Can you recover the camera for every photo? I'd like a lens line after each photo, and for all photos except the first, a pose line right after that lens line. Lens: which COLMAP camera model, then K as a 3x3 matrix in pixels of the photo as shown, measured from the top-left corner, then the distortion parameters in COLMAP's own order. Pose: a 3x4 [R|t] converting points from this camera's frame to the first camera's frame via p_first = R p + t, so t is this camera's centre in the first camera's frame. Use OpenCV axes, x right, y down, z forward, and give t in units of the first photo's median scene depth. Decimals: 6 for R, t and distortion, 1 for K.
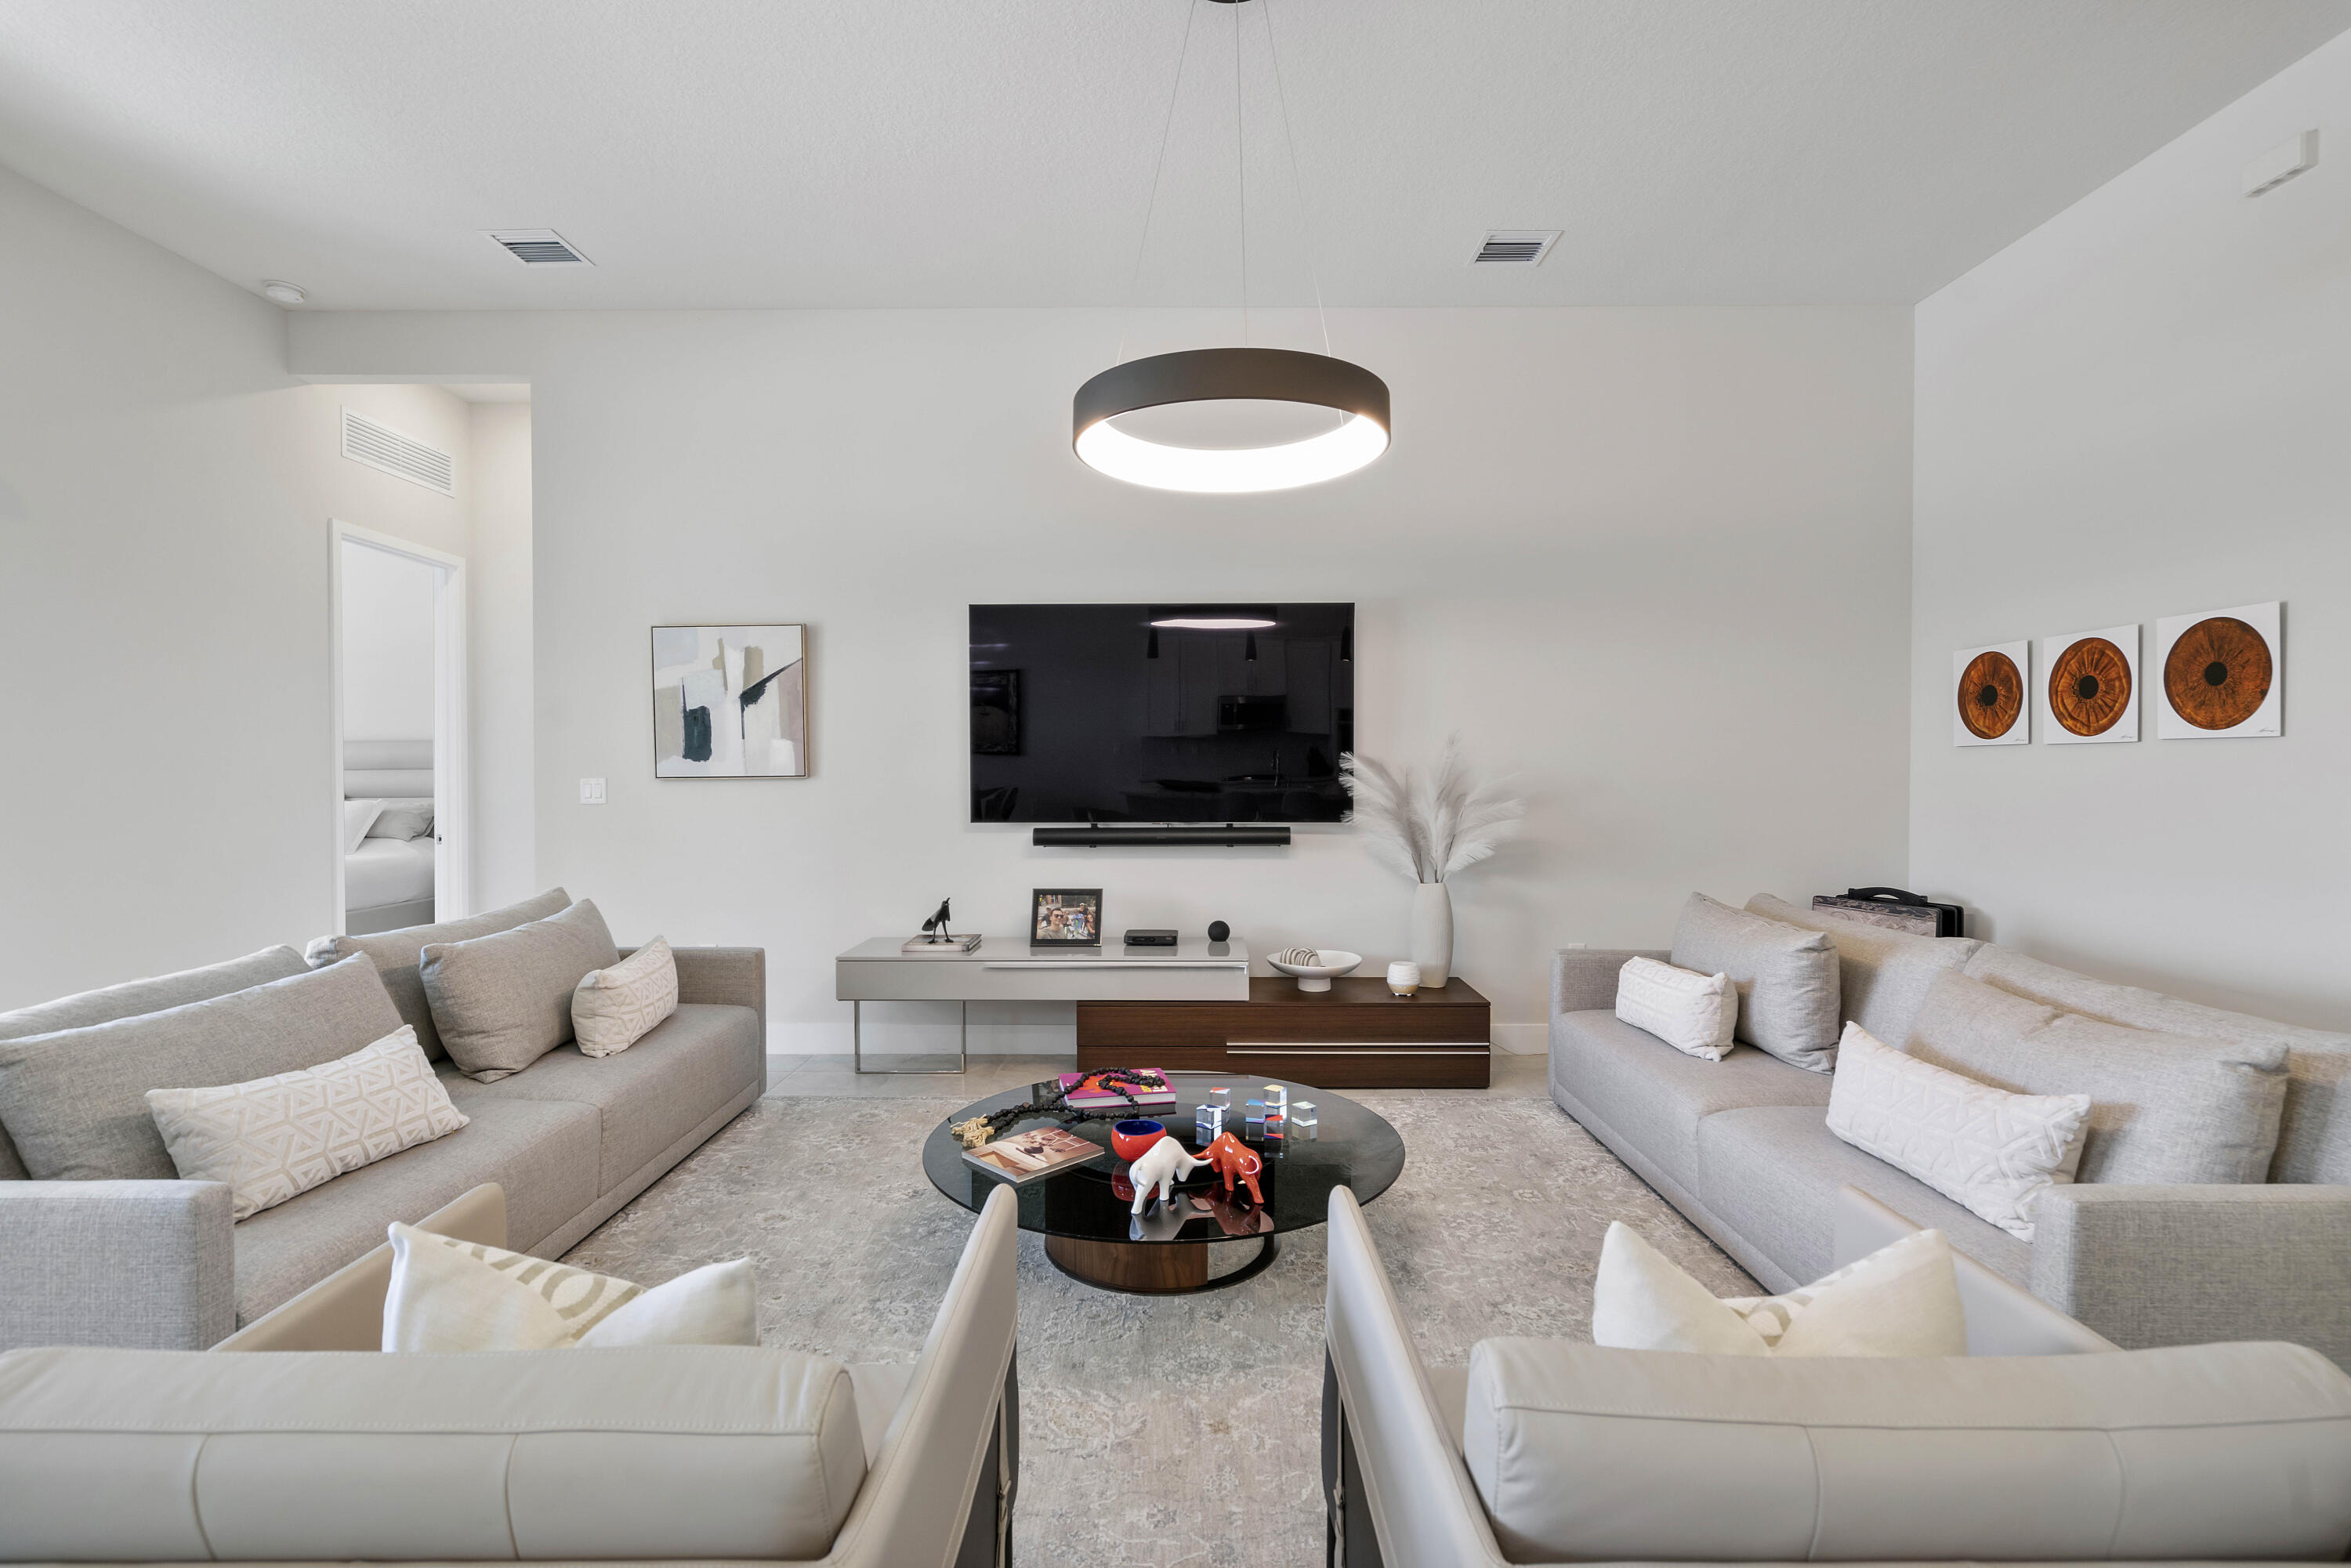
lens RADIAL K [[1077.0, 0, 1182.5], [0, 1077.0, 789.2], [0, 0, 1]] dist [-0.000388, 0.001233]
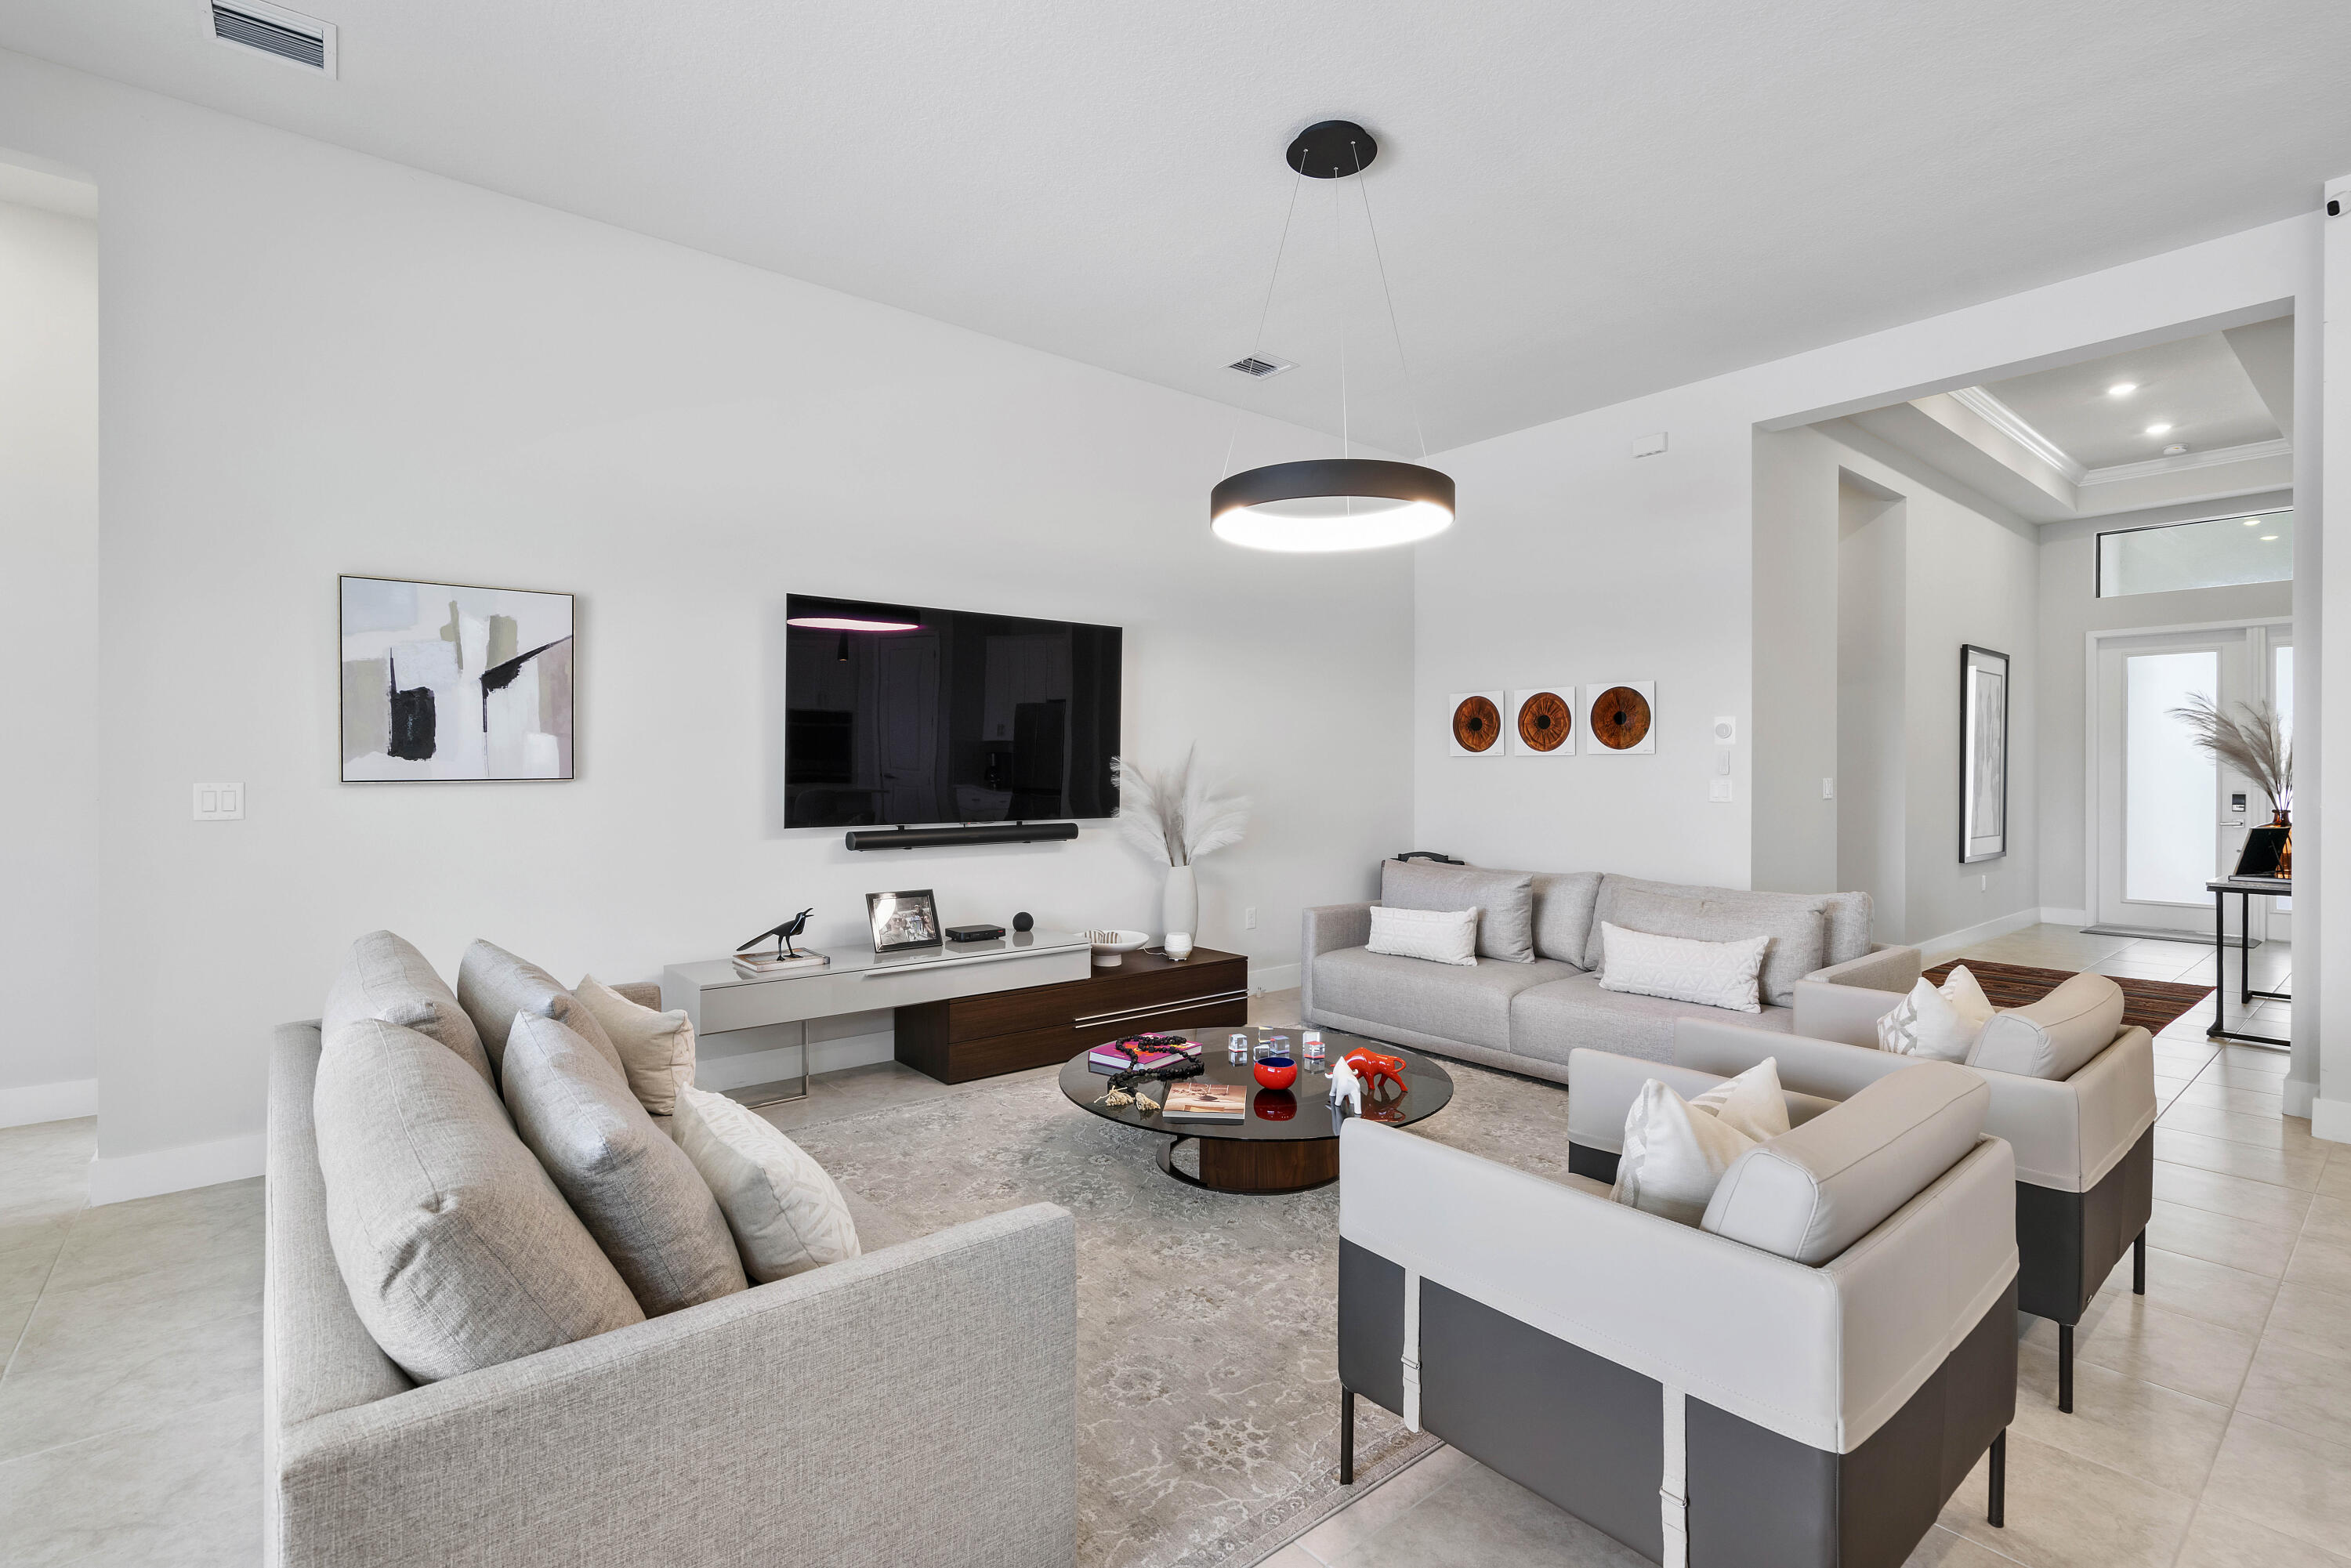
lens RADIAL K [[1077.0, 0, 1195.8], [0, 1077.0, 773.8], [0, 0, 1]] dist [-0.000388, 0.001233]
pose [[0.764667, -0.000403, 0.644425, -0.534694], [0.011629, 0.999846, -0.013173, 0.000371], [-0.644321, 0.017568, 0.764554, 0.068645]]
